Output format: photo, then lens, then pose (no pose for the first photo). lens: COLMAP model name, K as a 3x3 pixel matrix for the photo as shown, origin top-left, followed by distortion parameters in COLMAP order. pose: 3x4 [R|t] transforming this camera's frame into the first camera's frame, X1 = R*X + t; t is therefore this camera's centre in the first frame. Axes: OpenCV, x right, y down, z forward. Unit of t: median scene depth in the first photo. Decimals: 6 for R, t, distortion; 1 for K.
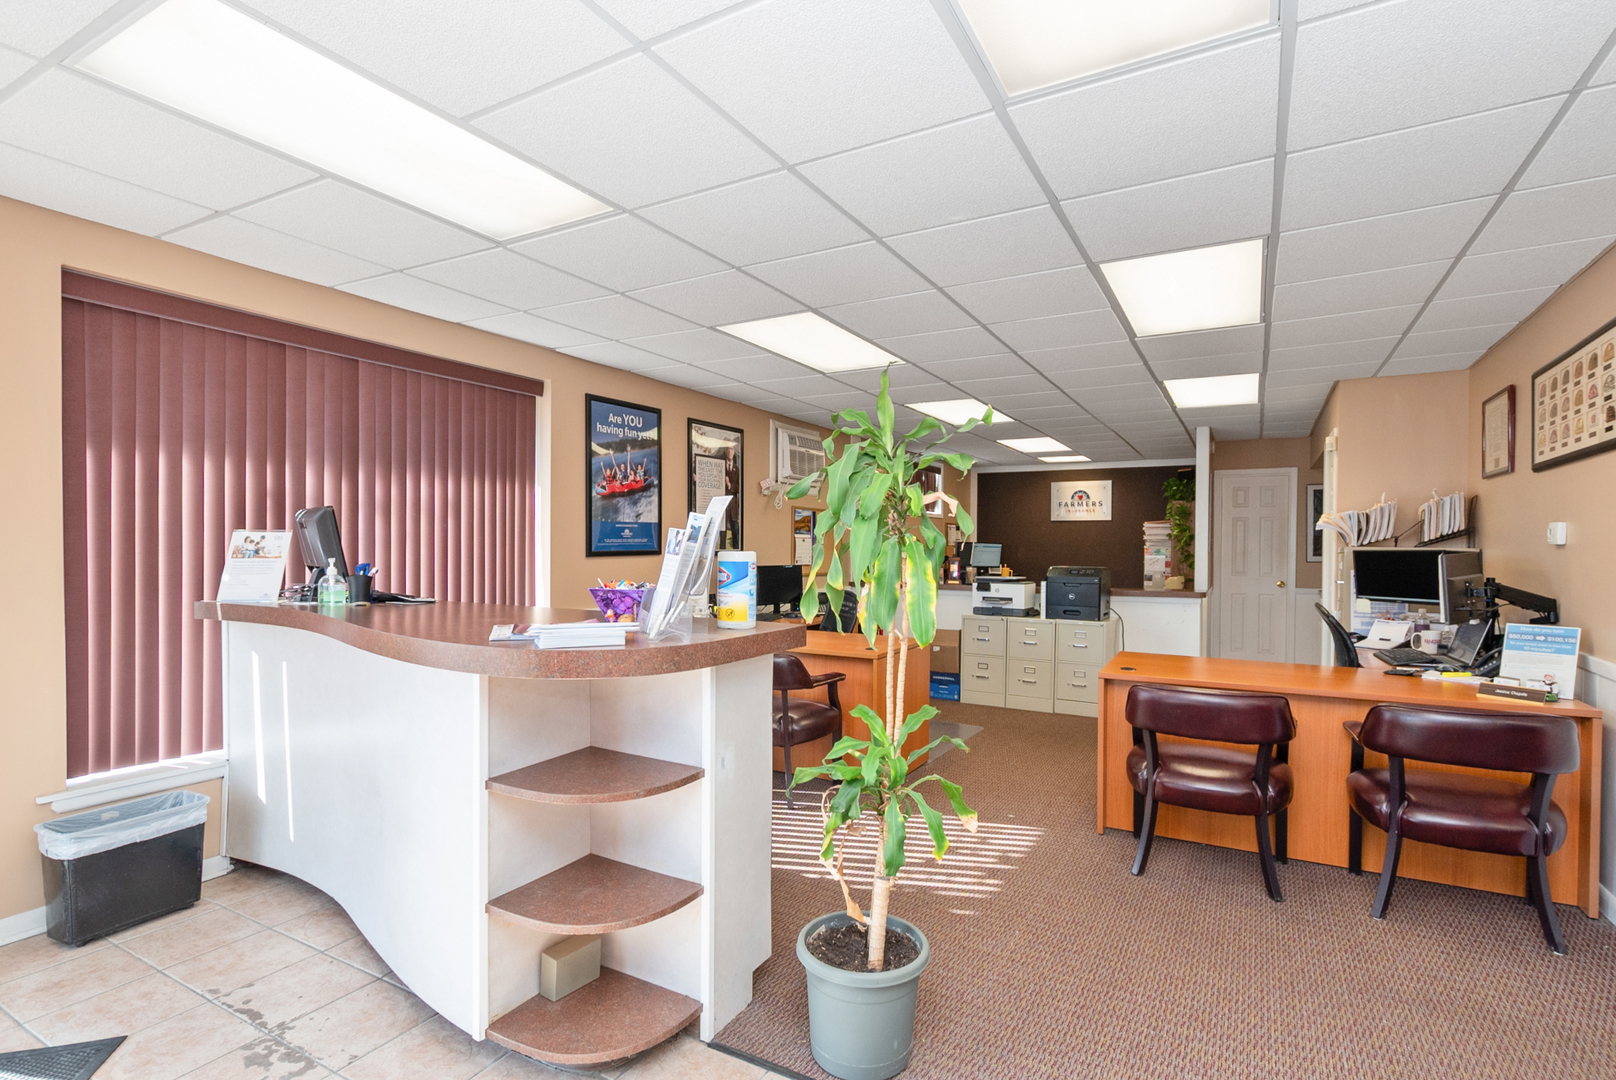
lens RADIAL K [[785.8, 0, 821.6], [0, 785.8, 545.7], [0, 0, 1]] dist [0.000459, 0.000554]
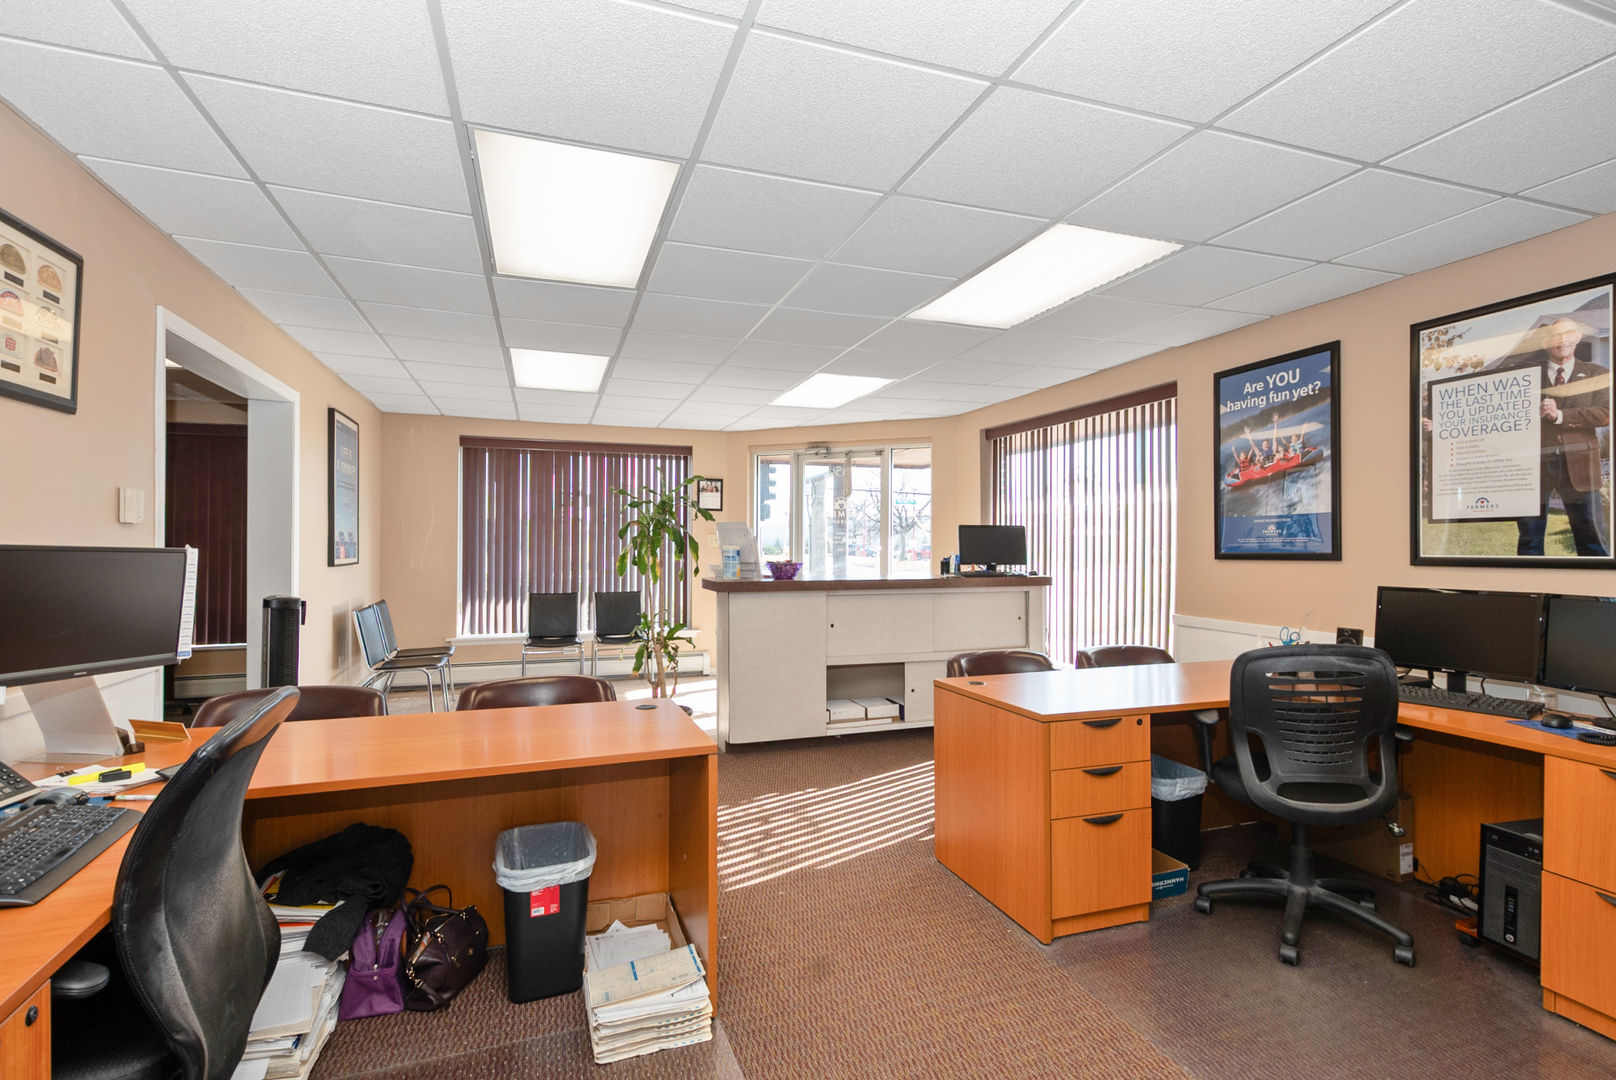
lens RADIAL K [[785.8, 0, 821.6], [0, 785.8, 545.7], [0, 0, 1]] dist [0.000459, 0.000554]
pose [[-0.659207, -0.014907, -0.751814, 0.610716], [-0.017127, 0.999842, -0.004807, 0.009940], [0.751767, 0.009708, -0.659358, 1.177630]]
